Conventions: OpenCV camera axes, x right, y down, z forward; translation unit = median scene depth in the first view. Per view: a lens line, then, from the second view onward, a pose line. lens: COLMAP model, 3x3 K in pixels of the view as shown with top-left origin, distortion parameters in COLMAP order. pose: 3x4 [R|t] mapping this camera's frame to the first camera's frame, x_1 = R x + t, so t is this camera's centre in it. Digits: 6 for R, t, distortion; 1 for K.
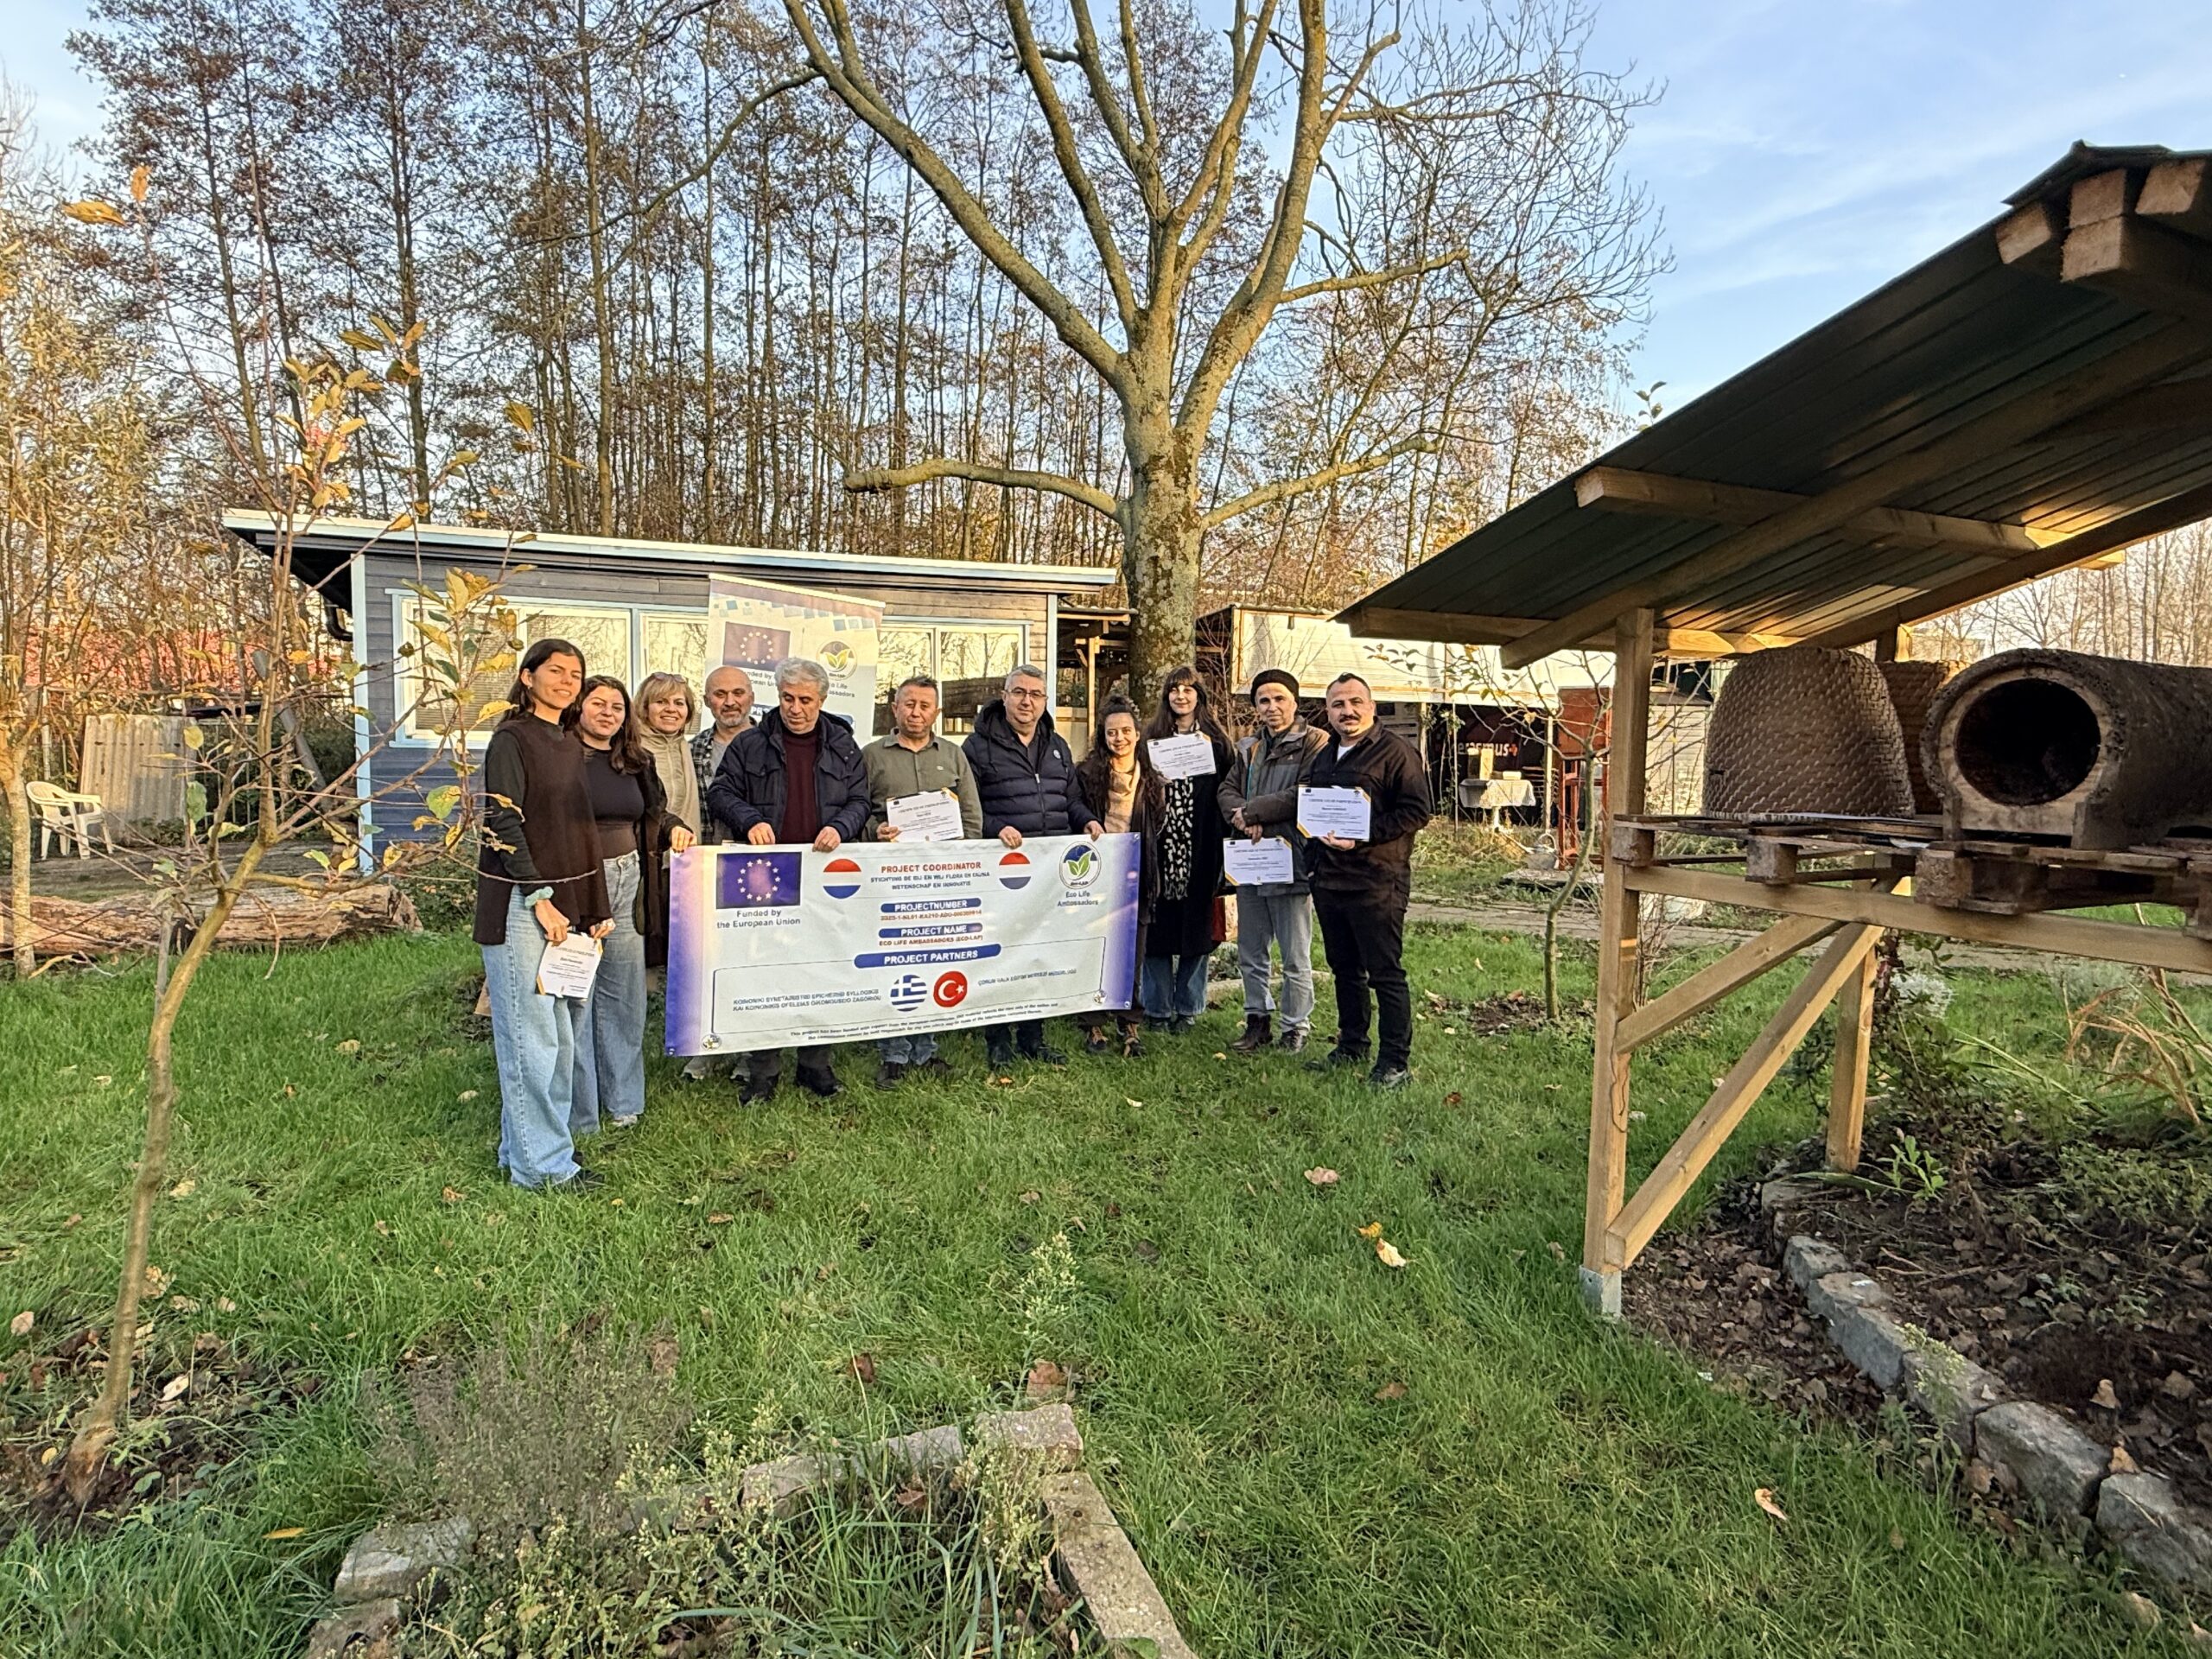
lens RADIAL K [[1309.1, 0, 1106.2], [0, 1309.1, 590.5], [0, 0, 1]] dist [-0.005664, 0.004252]
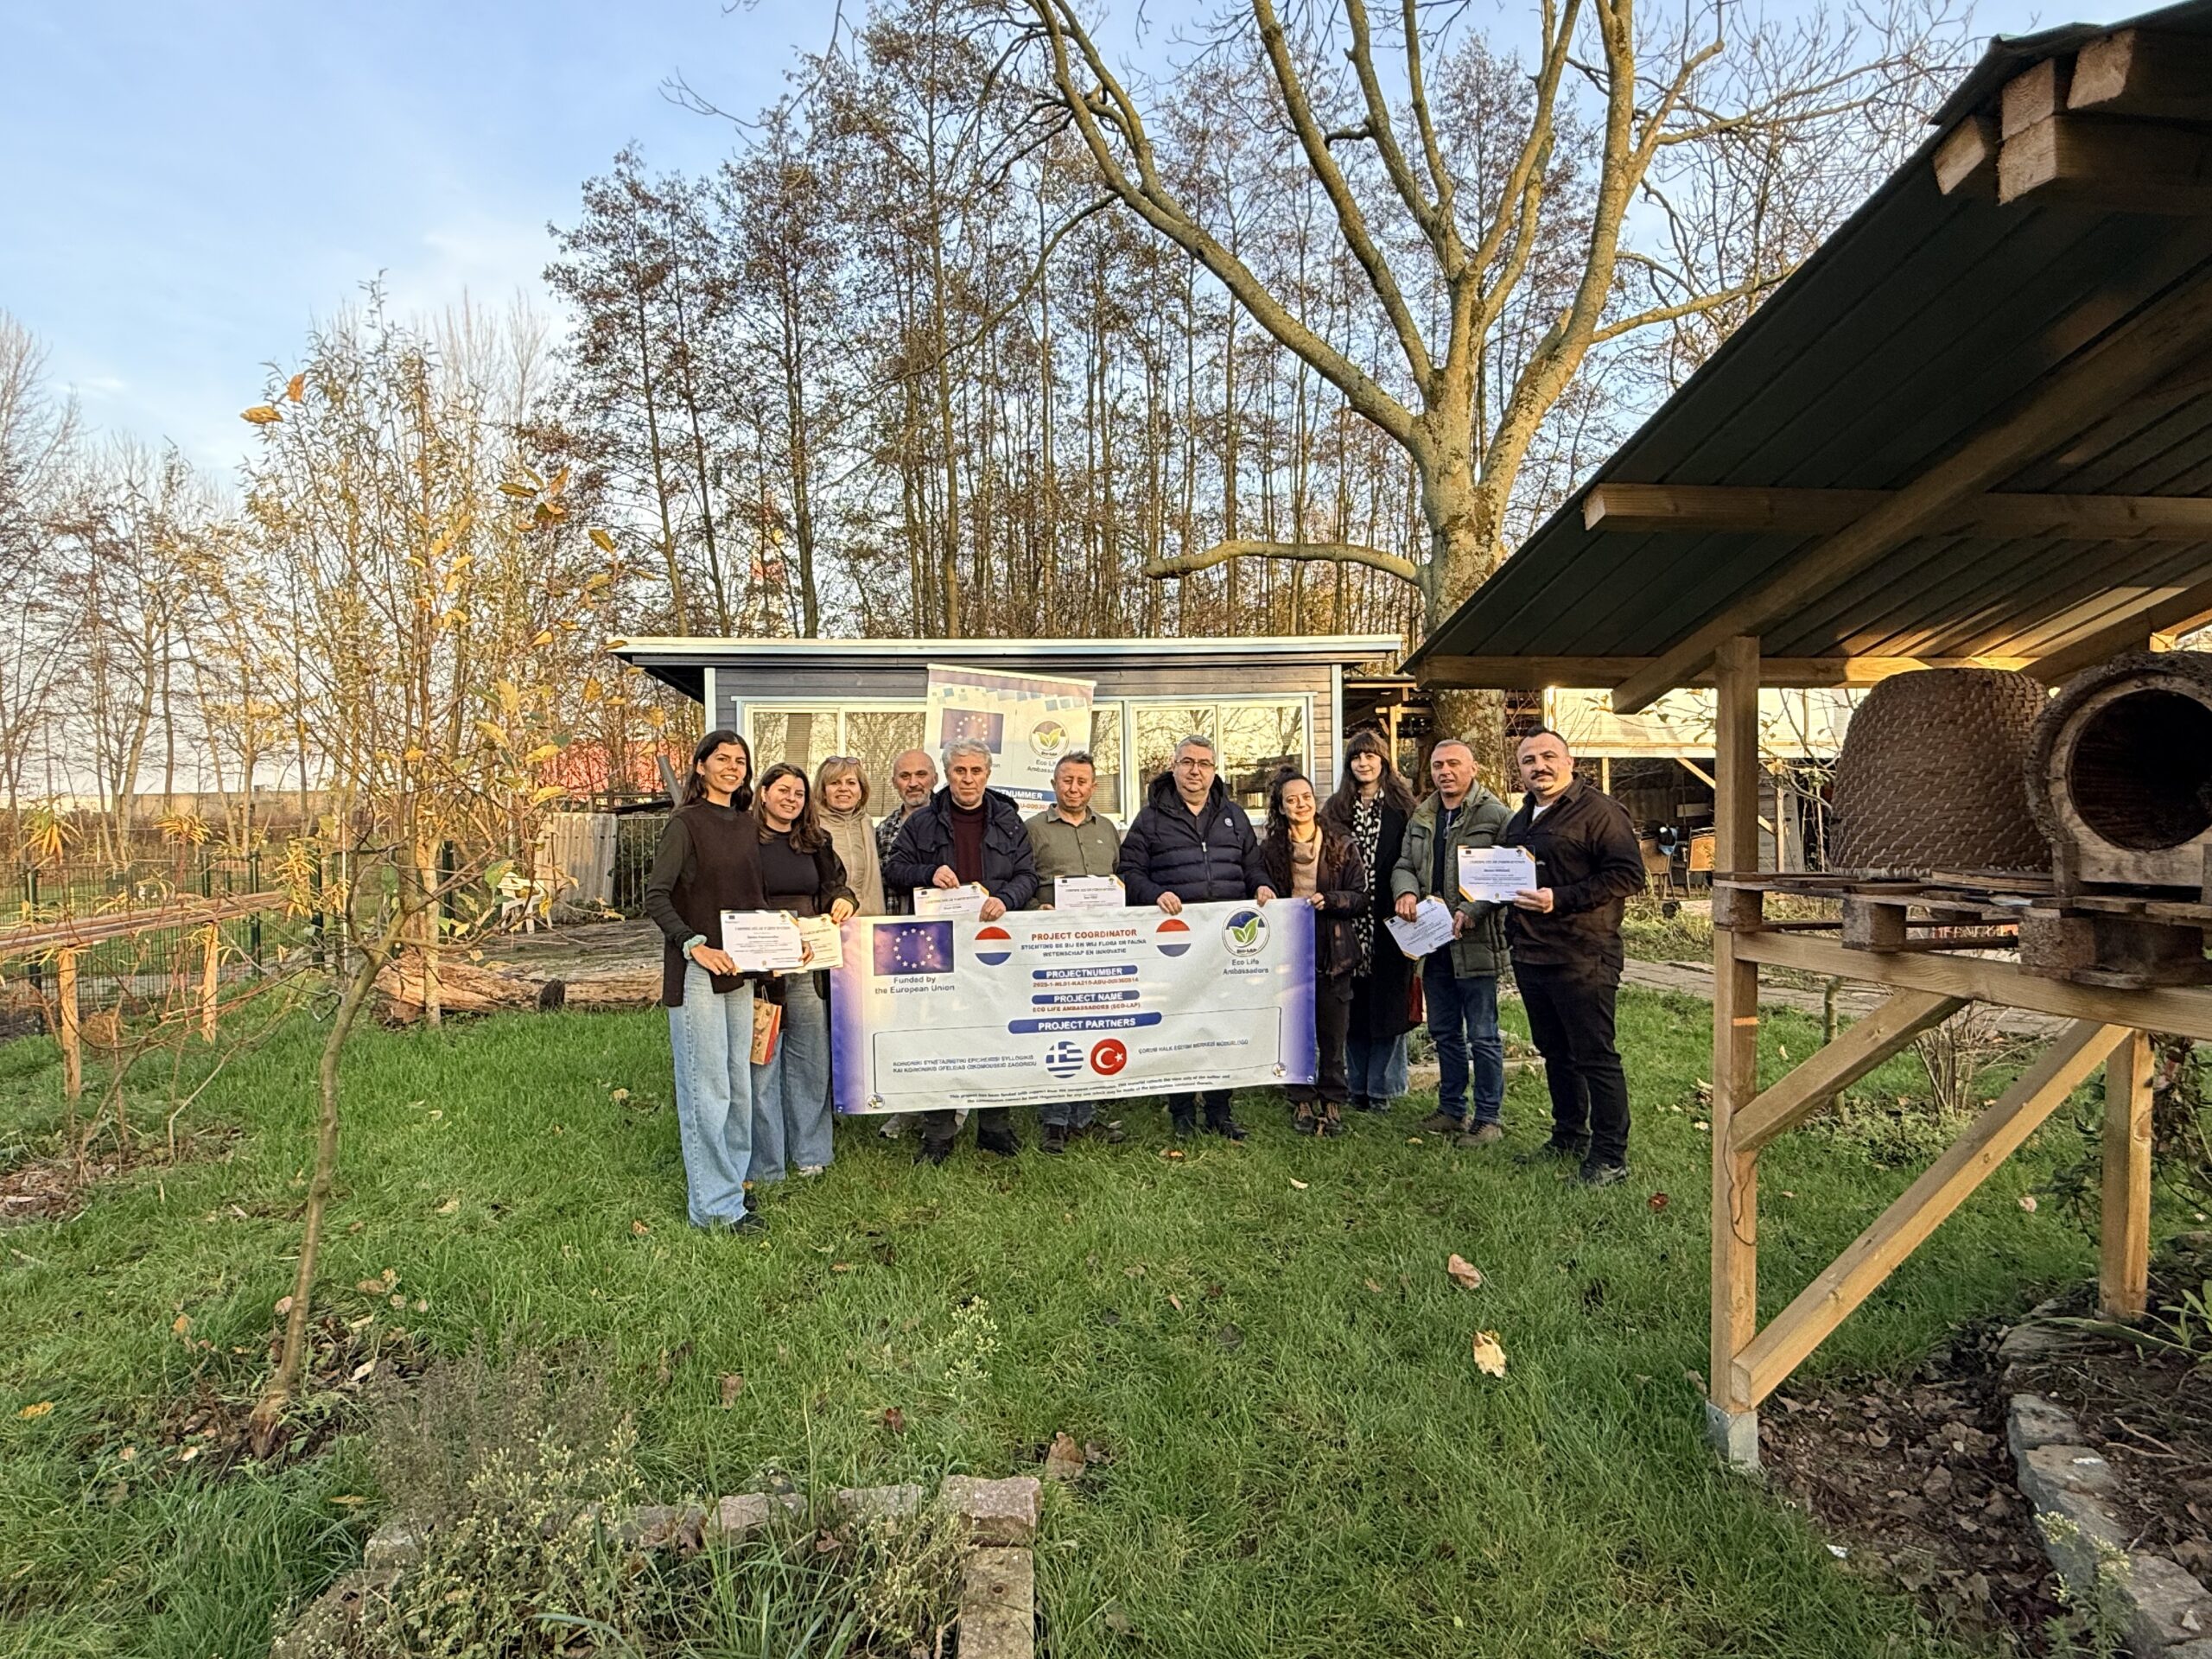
lens RADIAL K [[1281.8, 0, 1104.9], [0, 1281.8, 596.5], [0, 0, 1]] dist [0.007105, -0.003046]
pose [[0.949490, -0.080028, -0.303421, 0.184264], [0.062483, 0.995787, -0.067113, 0.012572], [0.307514, 0.044765, 0.950490, 0.029077]]
